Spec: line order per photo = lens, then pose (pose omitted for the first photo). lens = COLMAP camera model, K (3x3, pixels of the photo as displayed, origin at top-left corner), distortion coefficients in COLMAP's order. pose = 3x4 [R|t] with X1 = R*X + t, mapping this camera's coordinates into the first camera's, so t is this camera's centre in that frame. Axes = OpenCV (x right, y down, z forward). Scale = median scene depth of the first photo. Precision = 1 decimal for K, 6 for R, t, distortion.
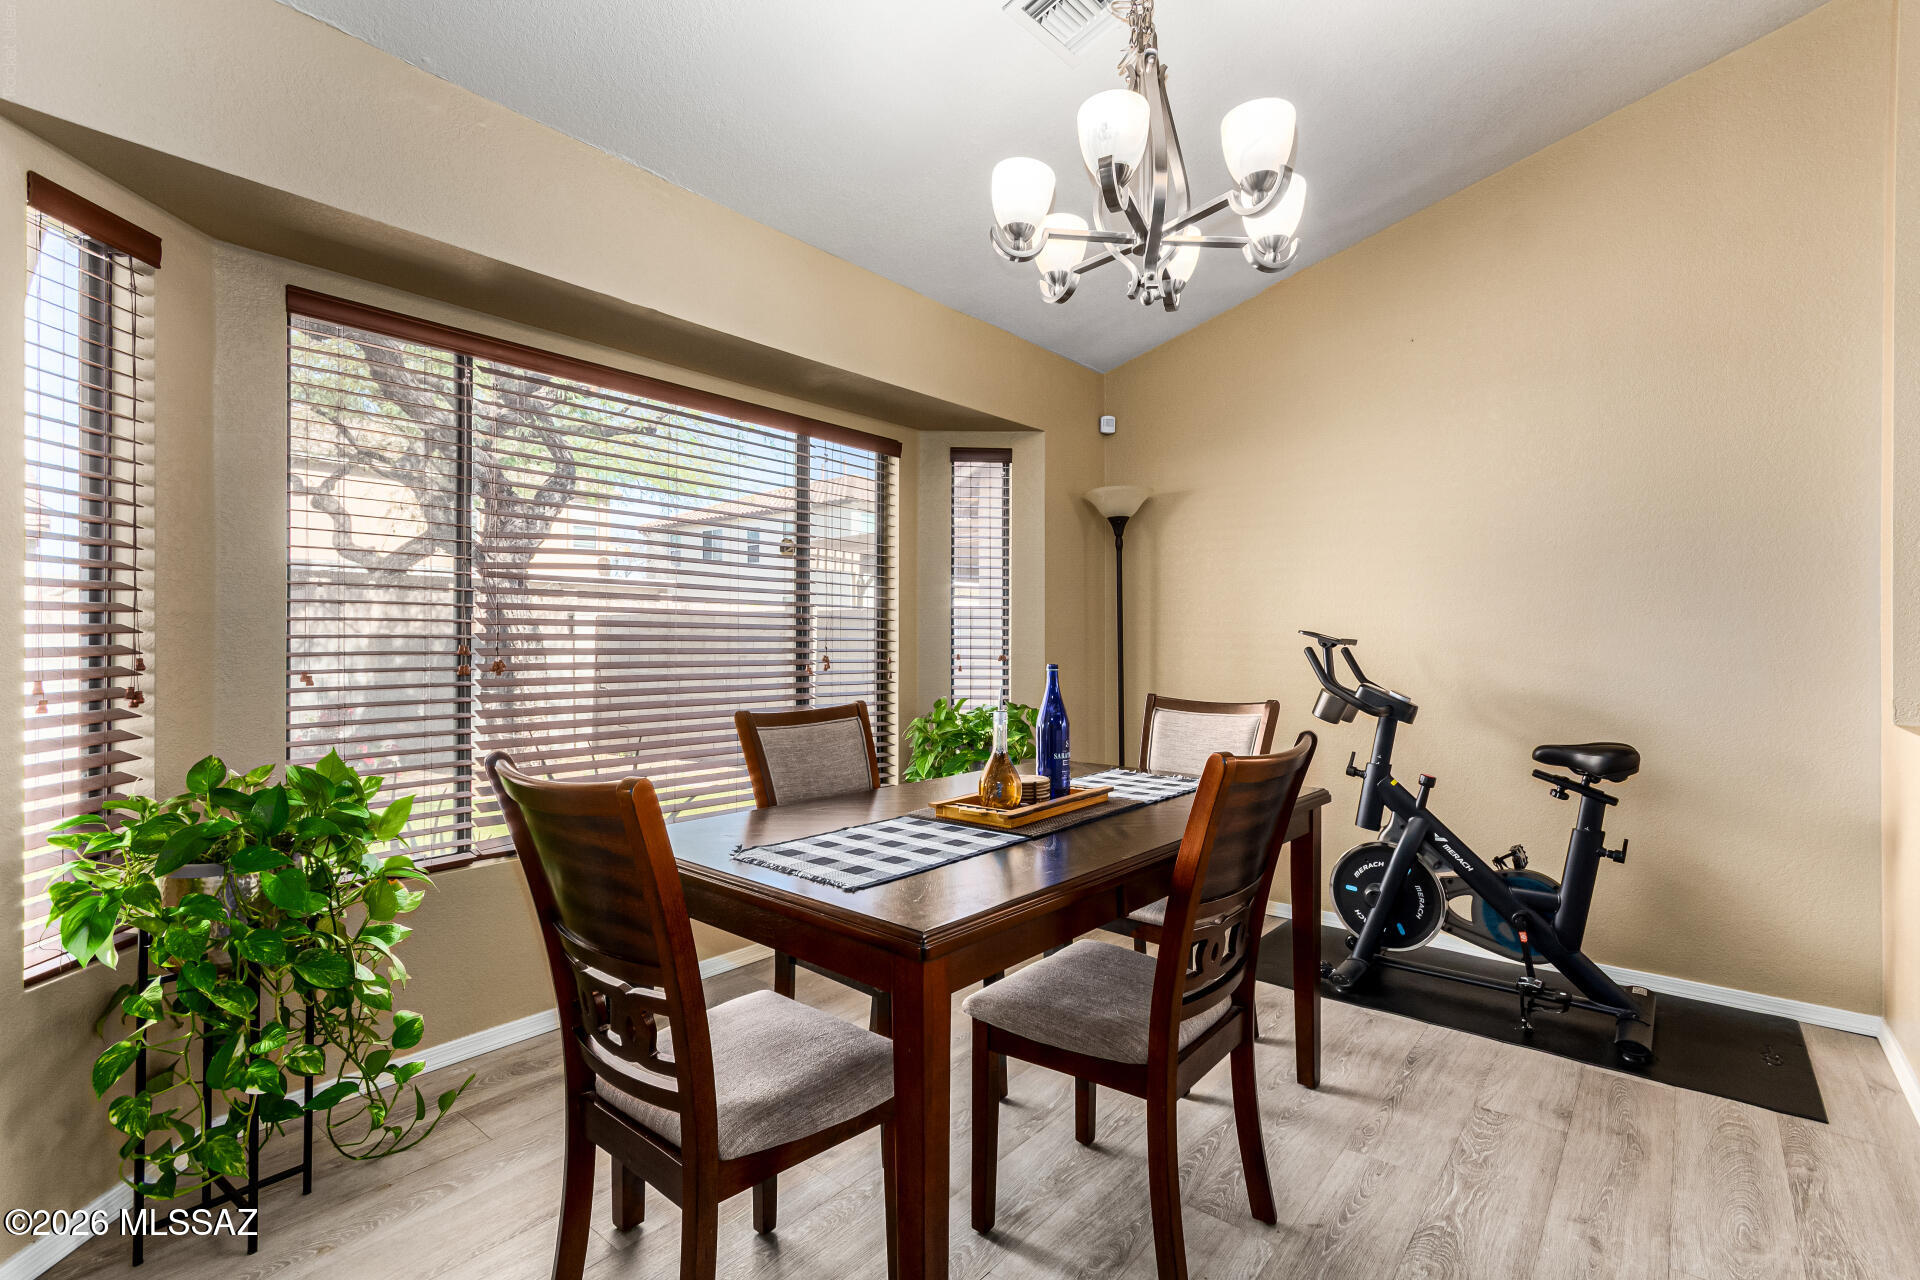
lens RADIAL K [[896.8, 0, 958.8], [0, 896.8, 645.4], [0, 0, 1]] dist [0.004087, -0.000415]
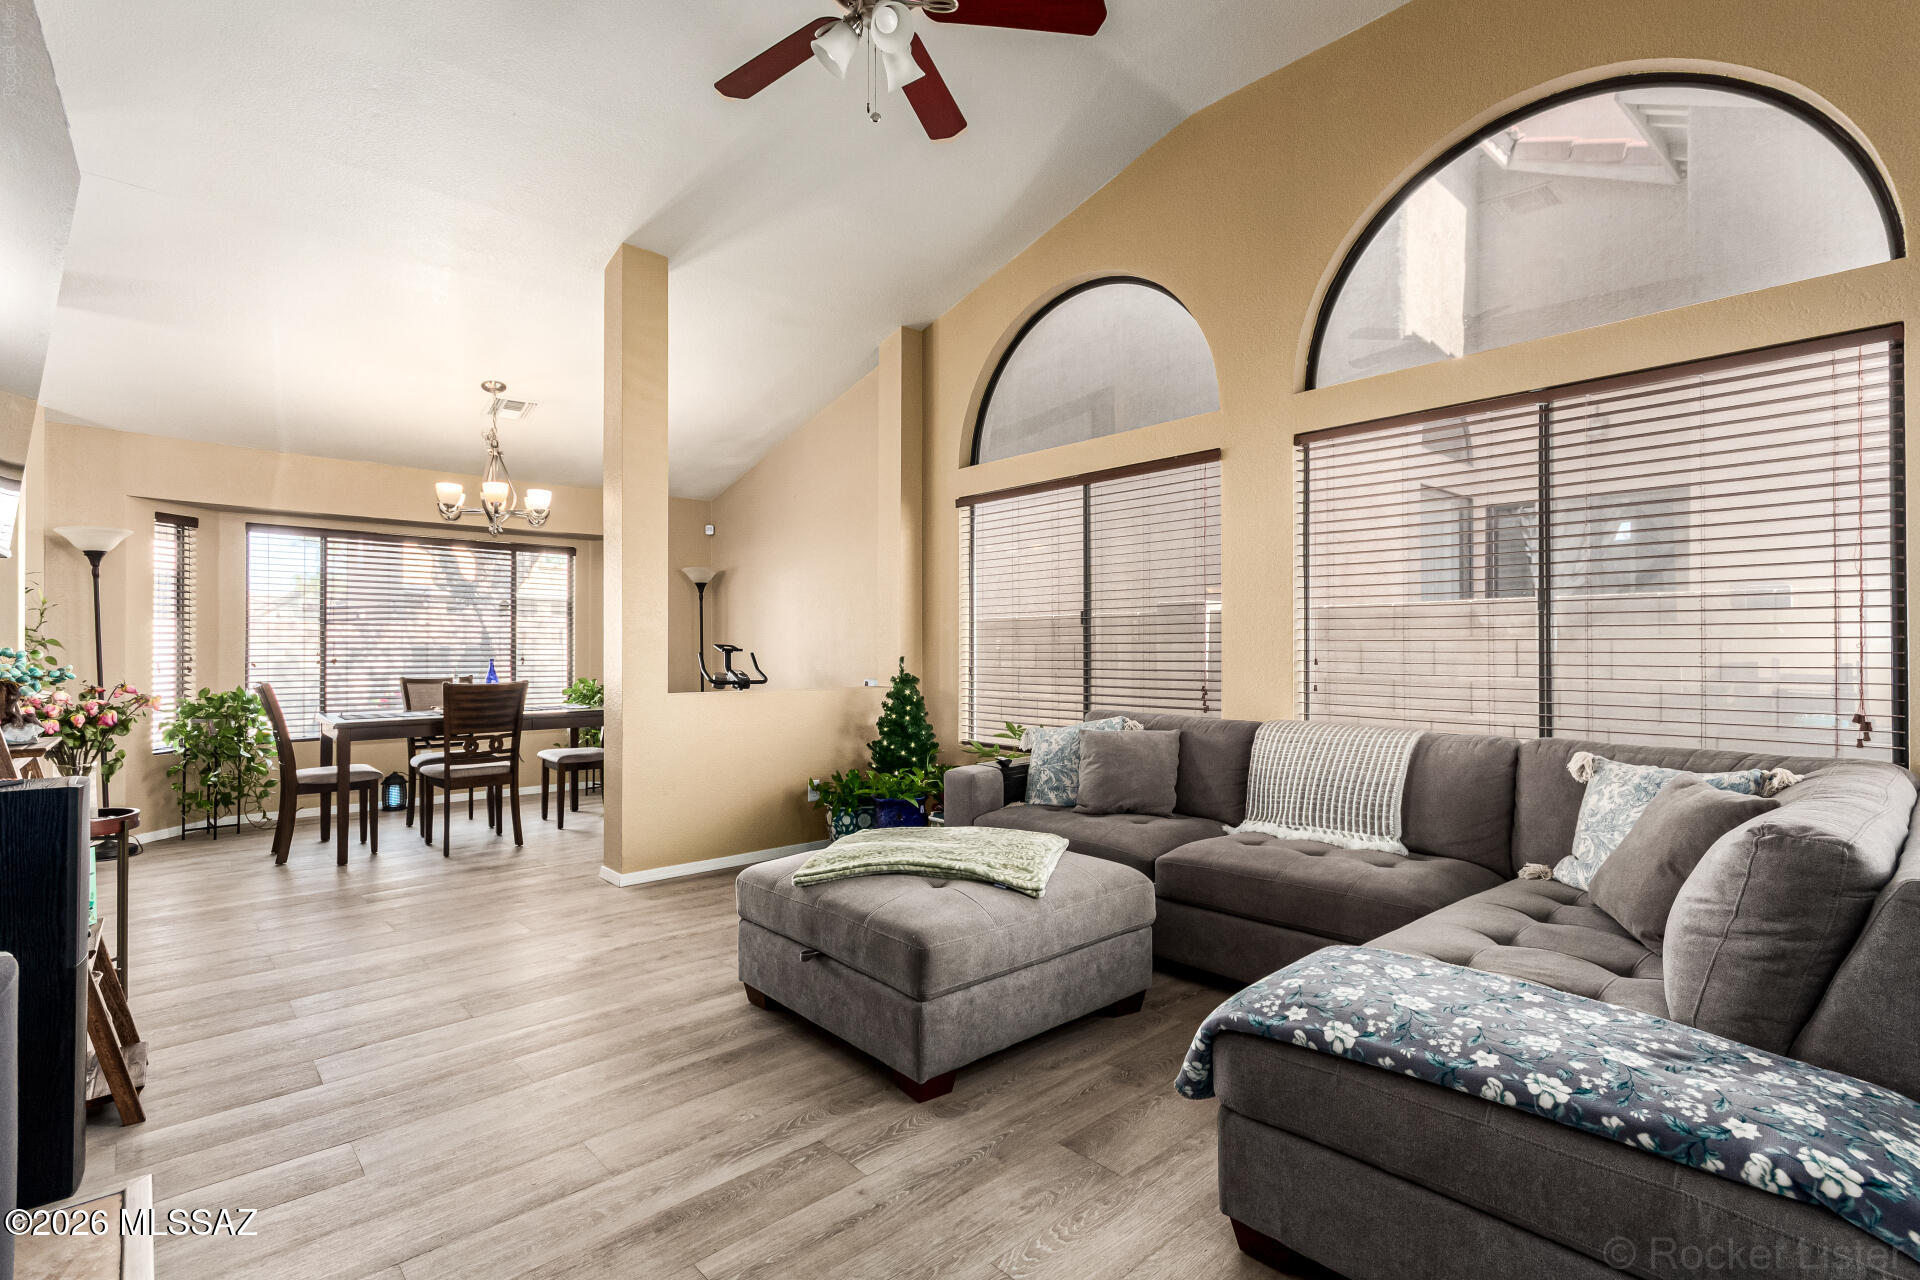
lens RADIAL K [[896.8, 0, 965.4], [0, 896.8, 642.7], [0, 0, 1]] dist [0.004087, -0.000415]
pose [[0.988053, -0.011679, -0.153674, 2.331712], [0.008873, 0.999781, -0.018936, 0.050335], [0.153862, 0.017346, 0.987940, -1.748455]]
